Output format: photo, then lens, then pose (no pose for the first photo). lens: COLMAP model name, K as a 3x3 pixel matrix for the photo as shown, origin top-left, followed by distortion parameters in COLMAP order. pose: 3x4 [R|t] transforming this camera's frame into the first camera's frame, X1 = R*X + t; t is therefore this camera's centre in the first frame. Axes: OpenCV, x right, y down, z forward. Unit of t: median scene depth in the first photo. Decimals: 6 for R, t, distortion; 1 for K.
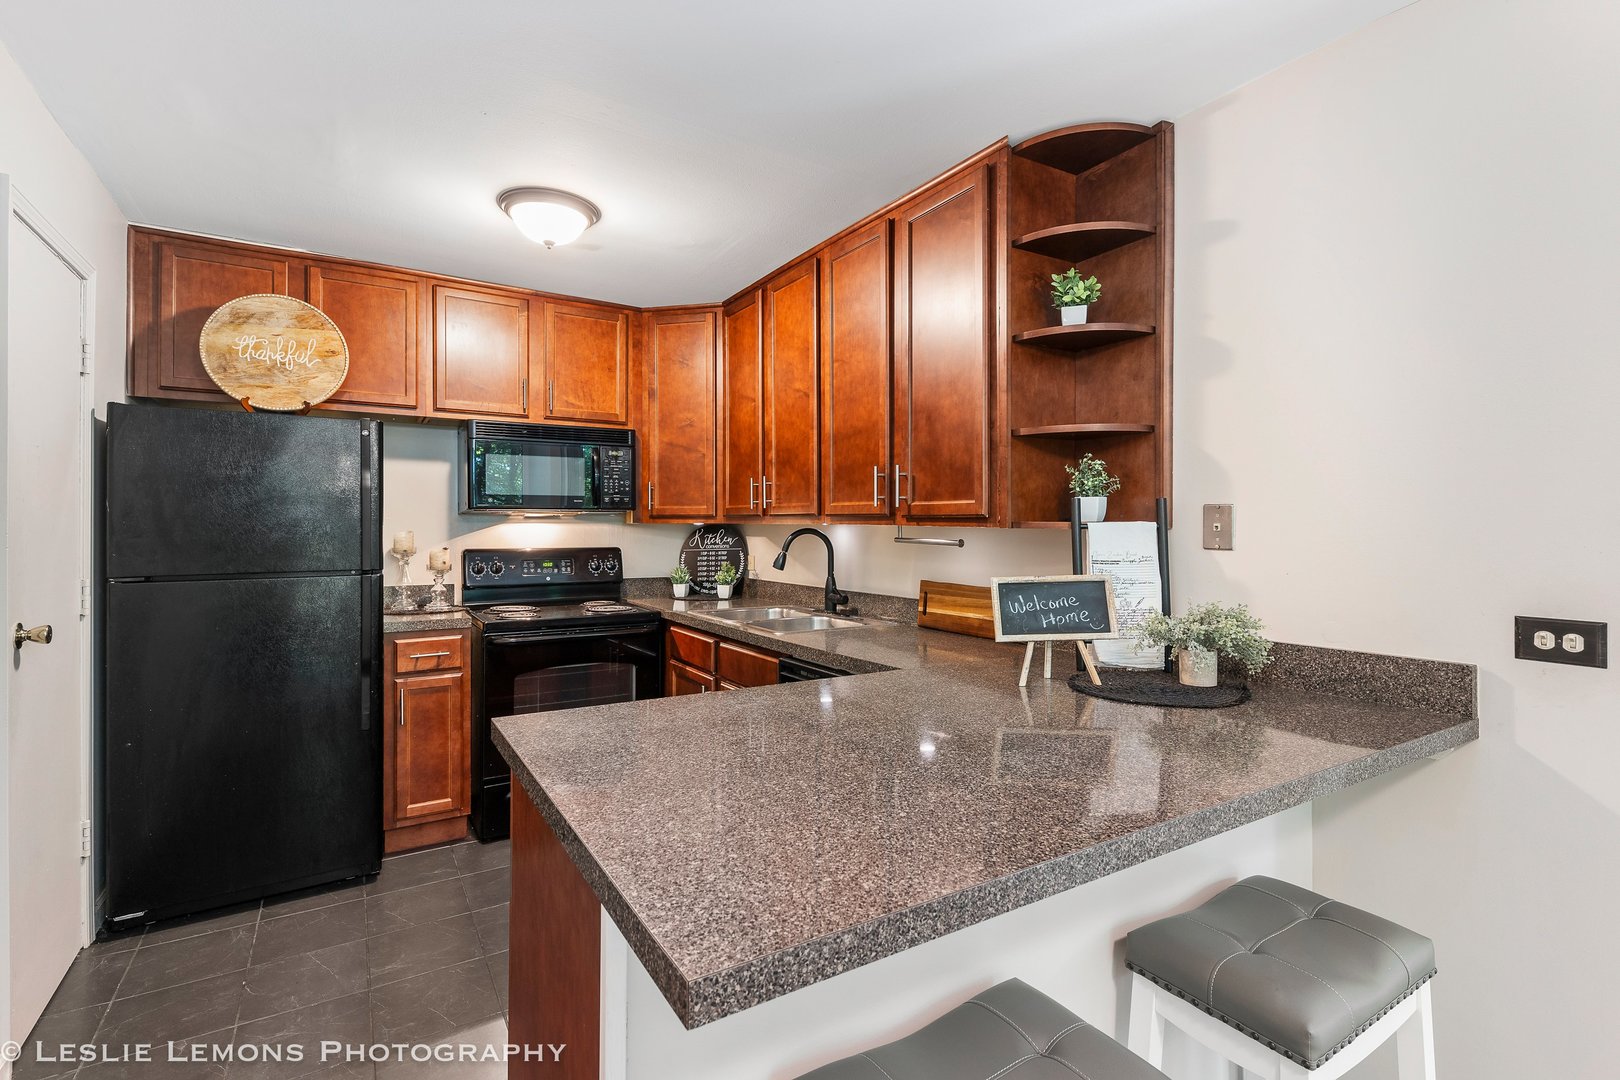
lens RADIAL K [[740.3, 0, 808.4], [0, 740.3, 539.9], [0, 0, 1]] dist [0.001204, 0.000609]
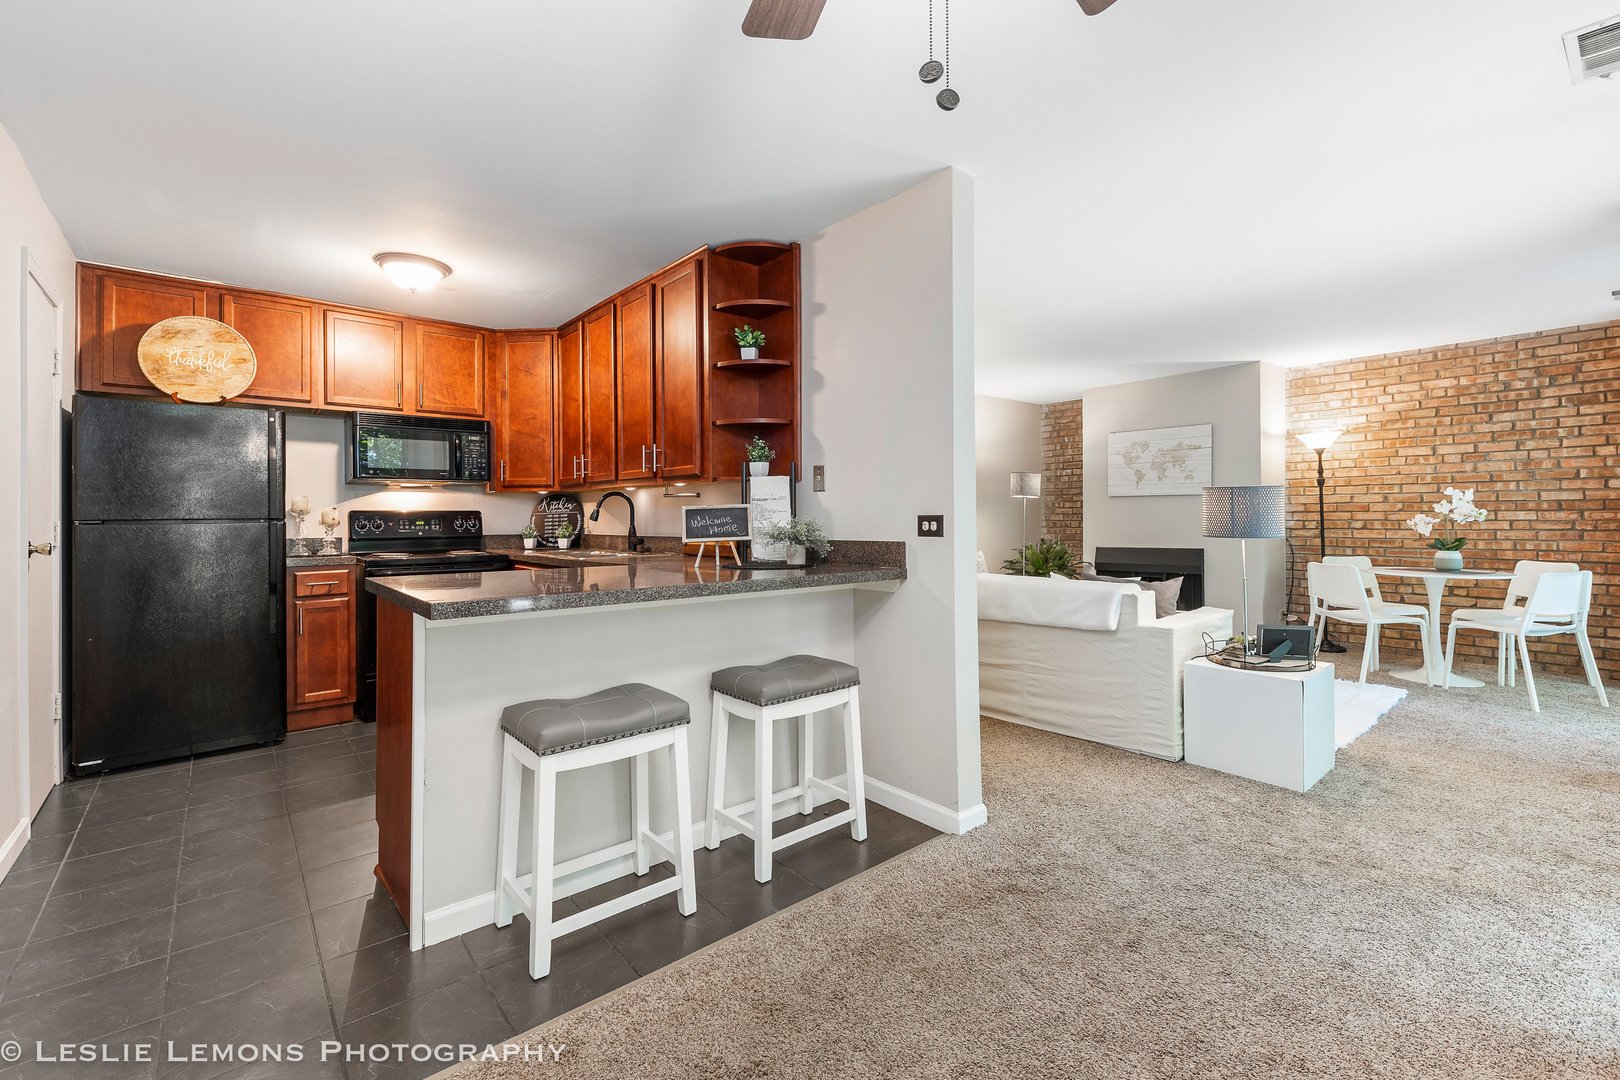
lens RADIAL K [[686.2, 0, 809.9], [0, 686.2, 522.3], [0, 0, 1]] dist [-0.003346, -0.001474]
pose [[0.988285, -0.009177, 0.152343, 0.192065], [0.010869, 0.999888, -0.010275, 0.069329], [-0.152232, 0.011811, 0.988274, -0.400471]]
